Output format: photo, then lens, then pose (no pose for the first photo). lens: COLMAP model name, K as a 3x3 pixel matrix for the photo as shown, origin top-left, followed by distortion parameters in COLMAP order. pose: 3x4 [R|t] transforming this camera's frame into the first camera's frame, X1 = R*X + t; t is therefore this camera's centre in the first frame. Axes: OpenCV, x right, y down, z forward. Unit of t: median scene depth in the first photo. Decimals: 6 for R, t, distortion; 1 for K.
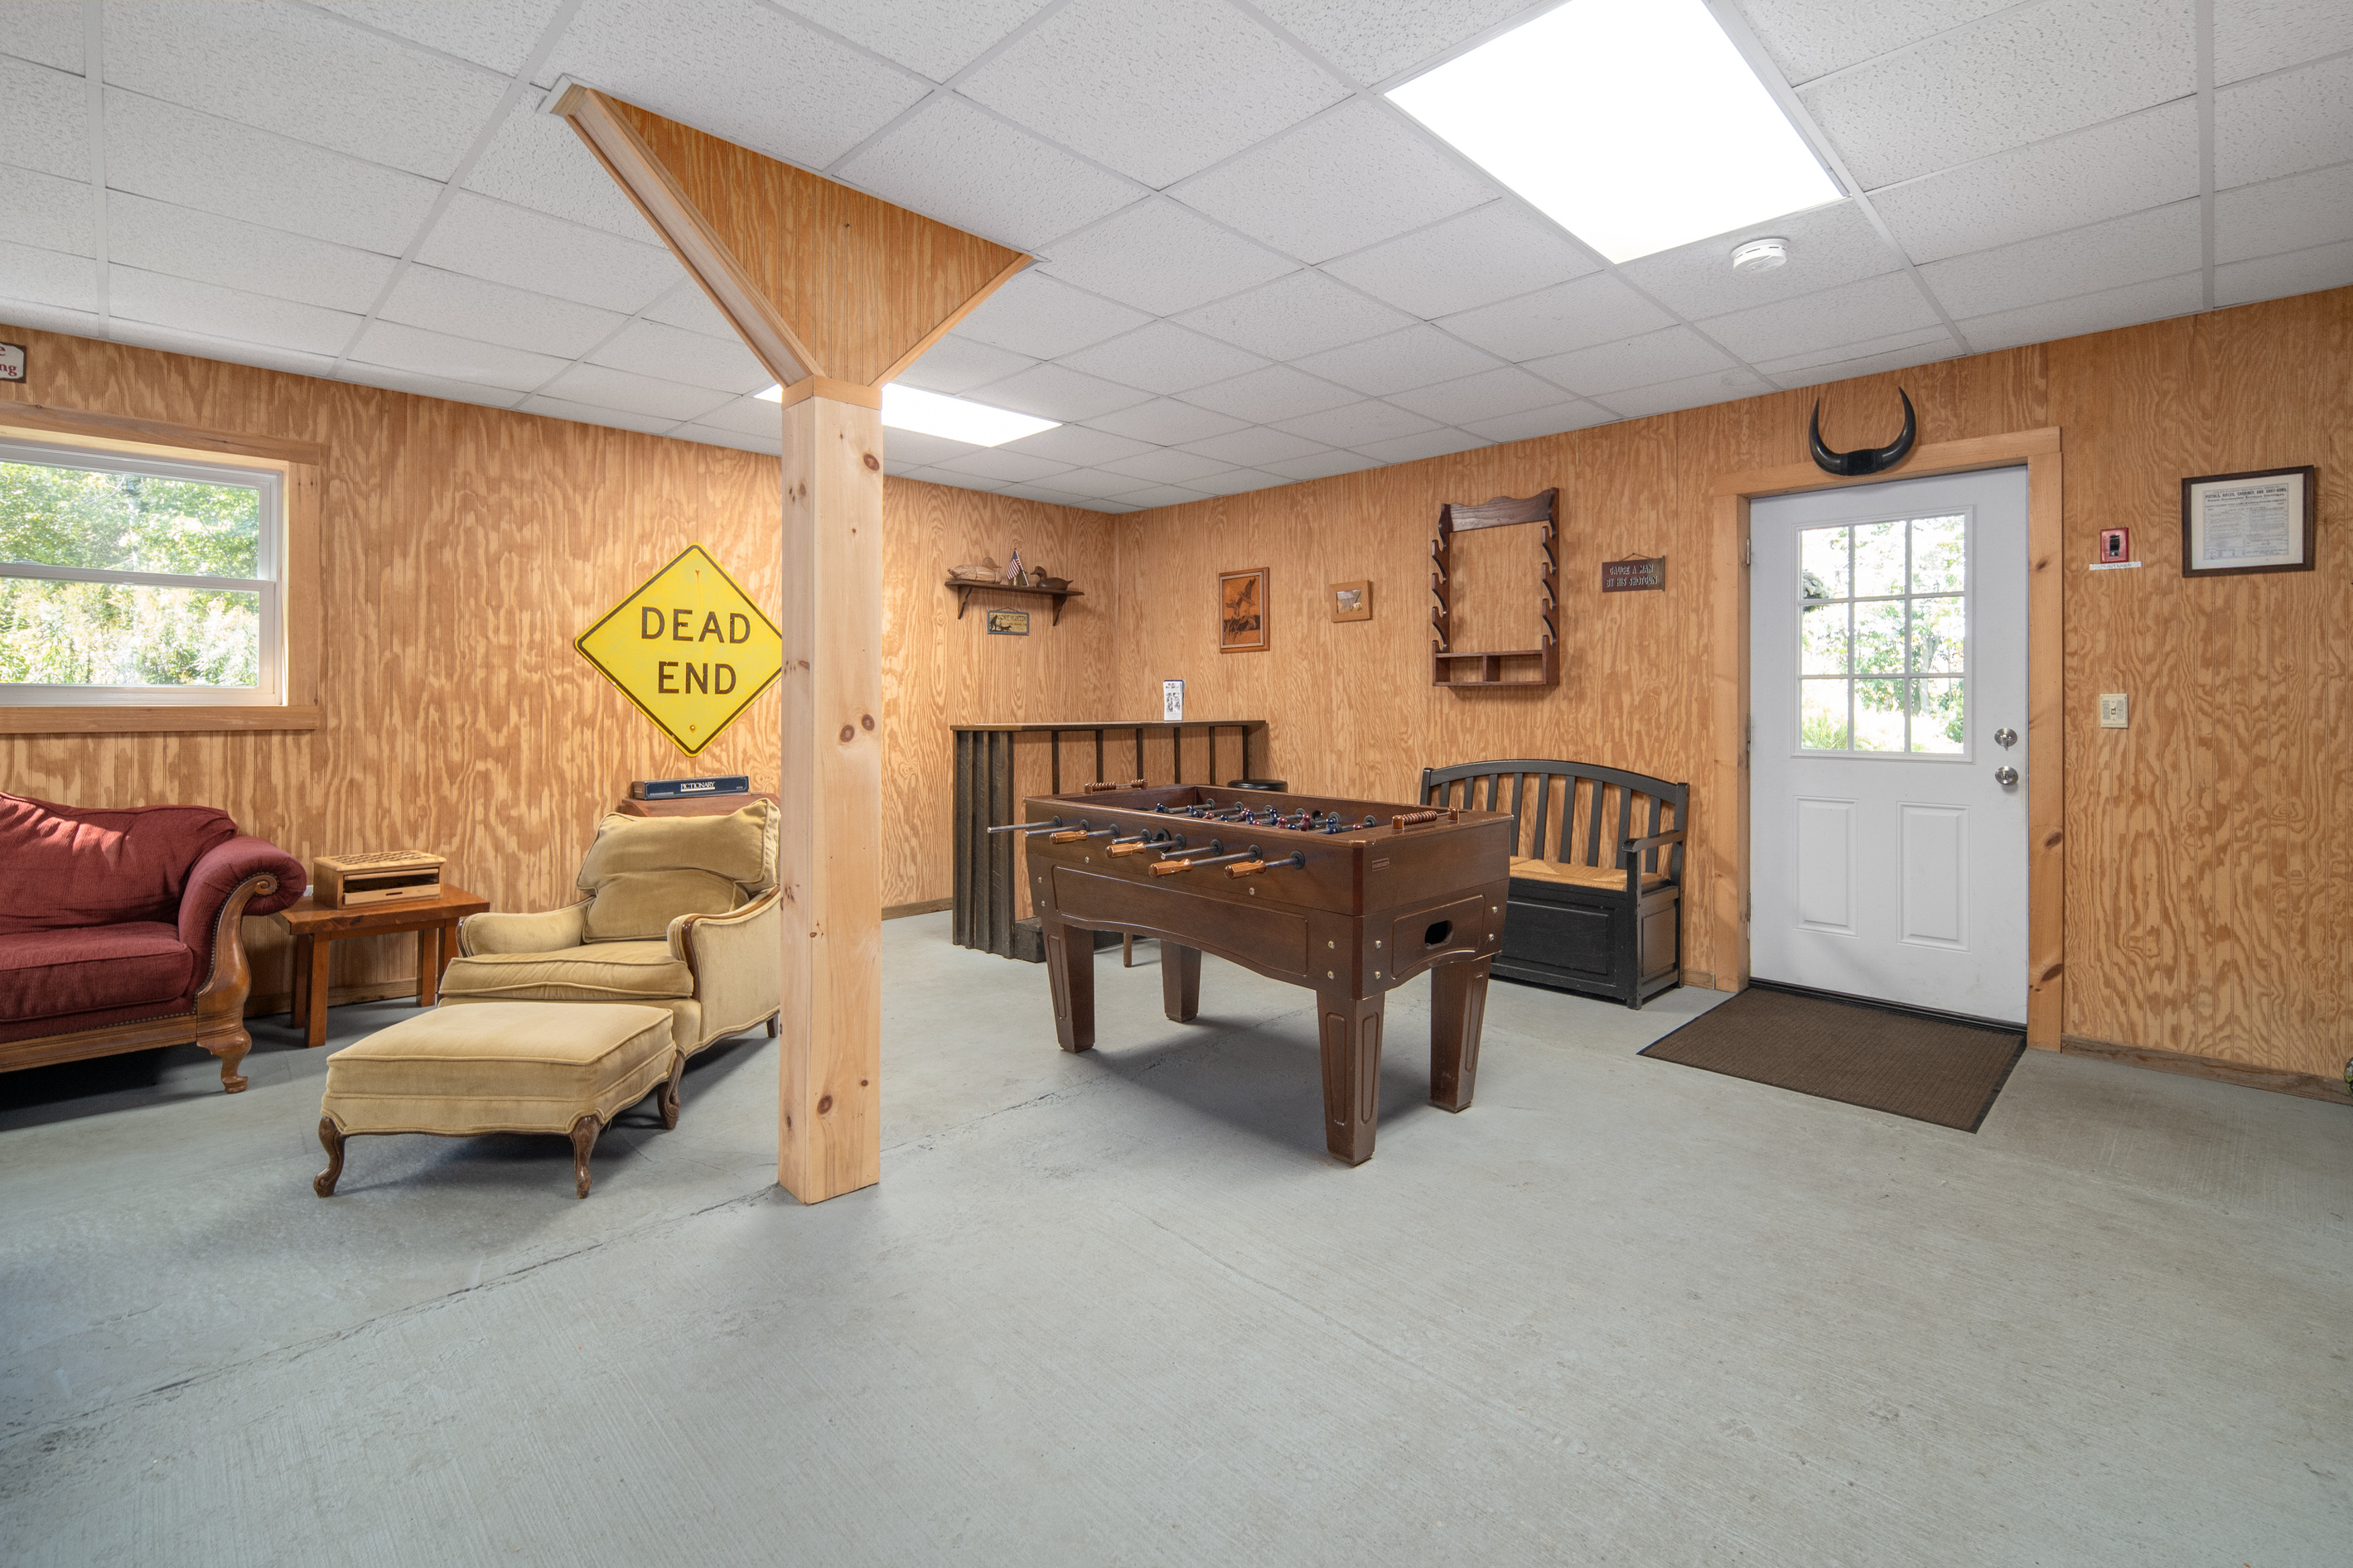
lens RADIAL K [[1038.3, 0, 1185.7], [0, 1038.3, 695.2], [0, 0, 1]] dist [0.004583, -0.001737]
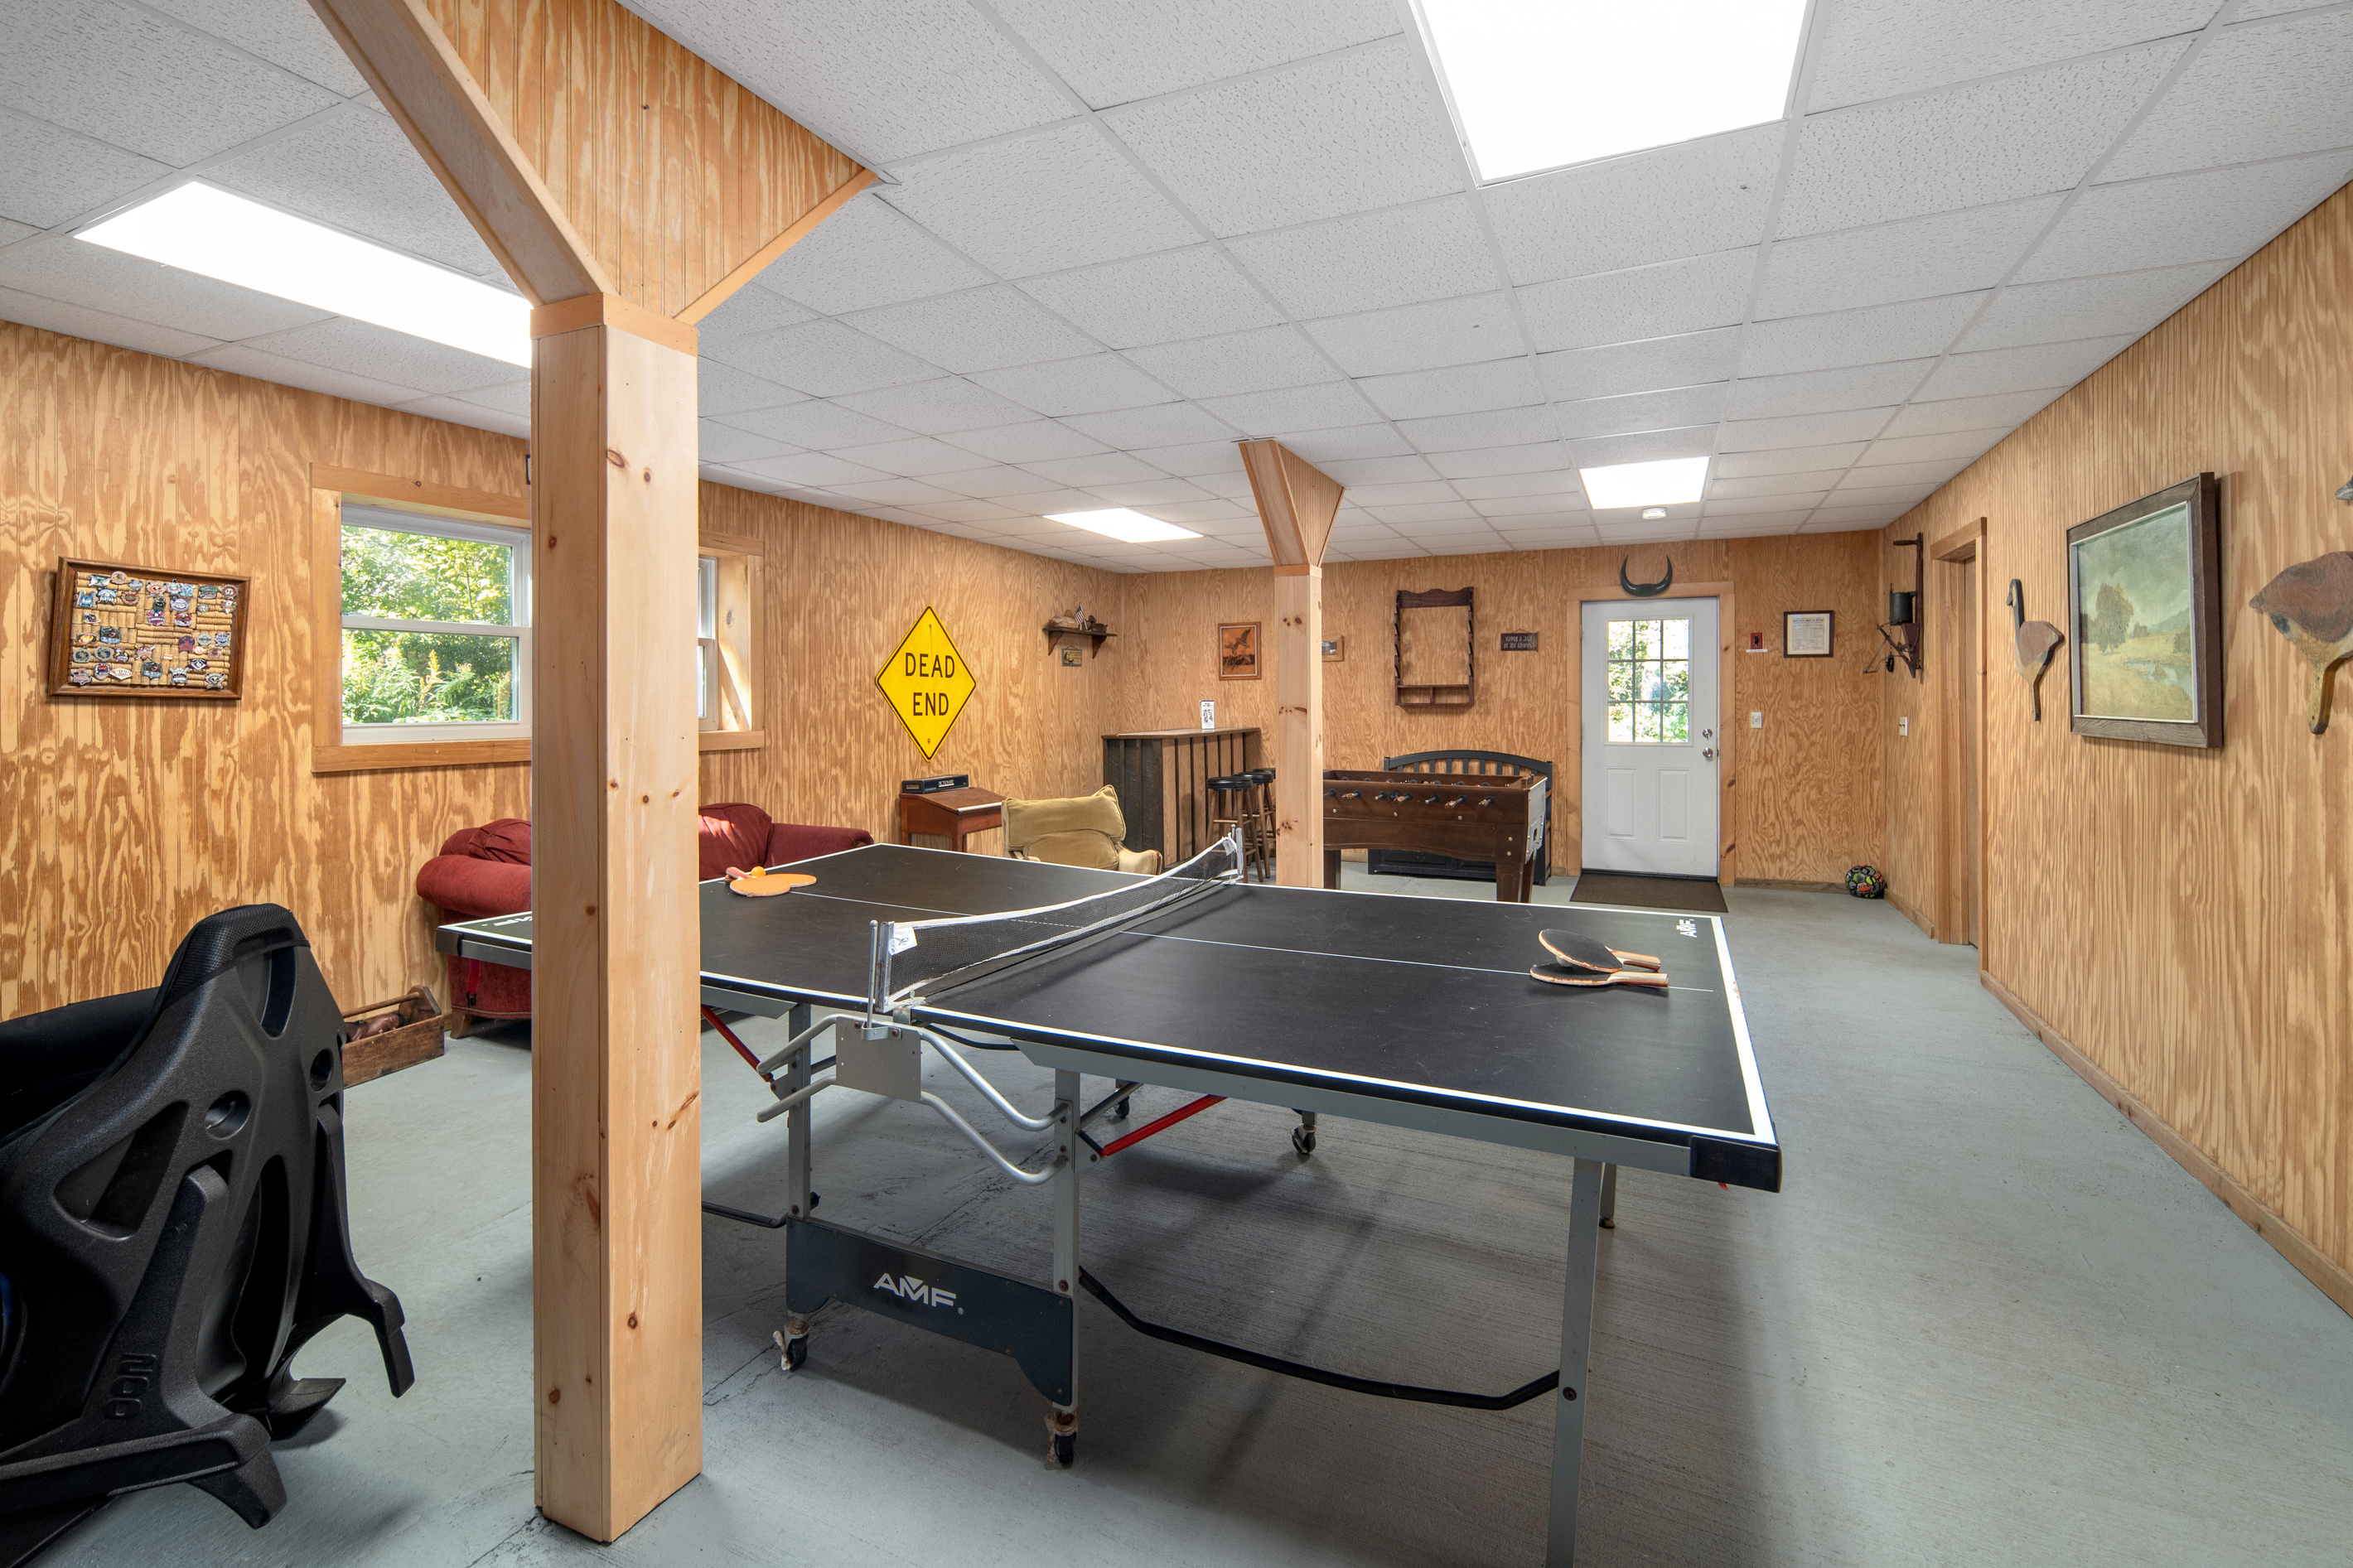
lens RADIAL K [[1038.3, 0, 1182.1], [0, 1038.3, 702.0], [0, 0, 1]] dist [0.004583, -0.001737]
pose [[0.939229, -0.006312, 0.343234, -0.638353], [0.002881, 0.999941, 0.010505, -0.032935], [-0.343280, -0.008877, 0.939191, -0.396097]]
